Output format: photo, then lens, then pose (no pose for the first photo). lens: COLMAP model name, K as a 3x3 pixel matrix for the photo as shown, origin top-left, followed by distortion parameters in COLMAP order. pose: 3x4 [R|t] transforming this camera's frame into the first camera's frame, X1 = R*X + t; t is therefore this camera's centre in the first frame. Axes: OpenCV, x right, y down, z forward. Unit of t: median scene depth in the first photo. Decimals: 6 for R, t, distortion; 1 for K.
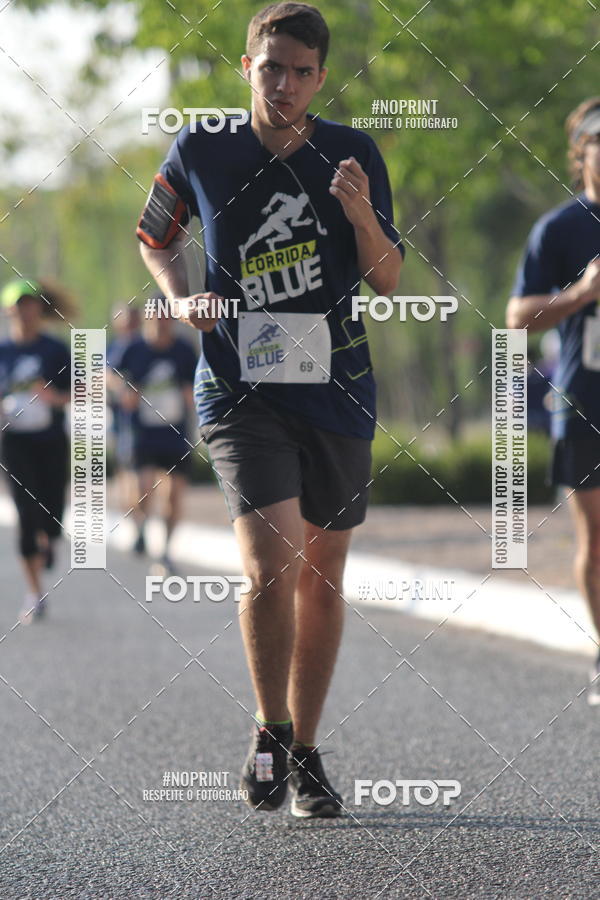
lens RADIAL K [[6263.0, 0, 268.9], [0, 6263.0, 414.0], [0, 0, 1]] dist [1.818380, 27.787545]
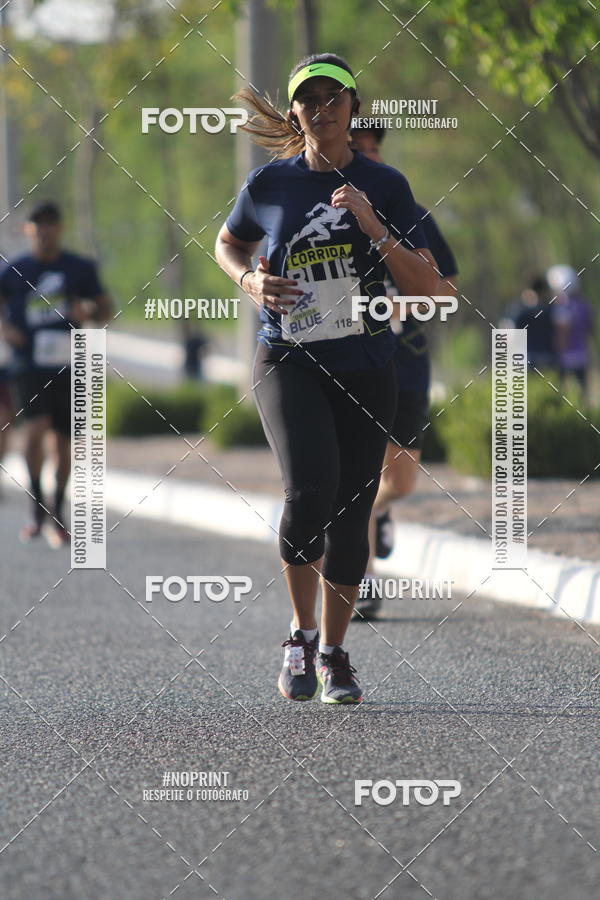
lens RADIAL K [[4513.9, 0, 299.1], [0, 4513.9, 358.5], [0, 0, 1]] dist [0.468754, 31.064833]
pose [[0.999814, 0.018556, 0.005292, -0.011996], [-0.018475, 0.999717, -0.014977, 0.009520], [-0.005569, 0.014877, 0.999874, 0.455164]]
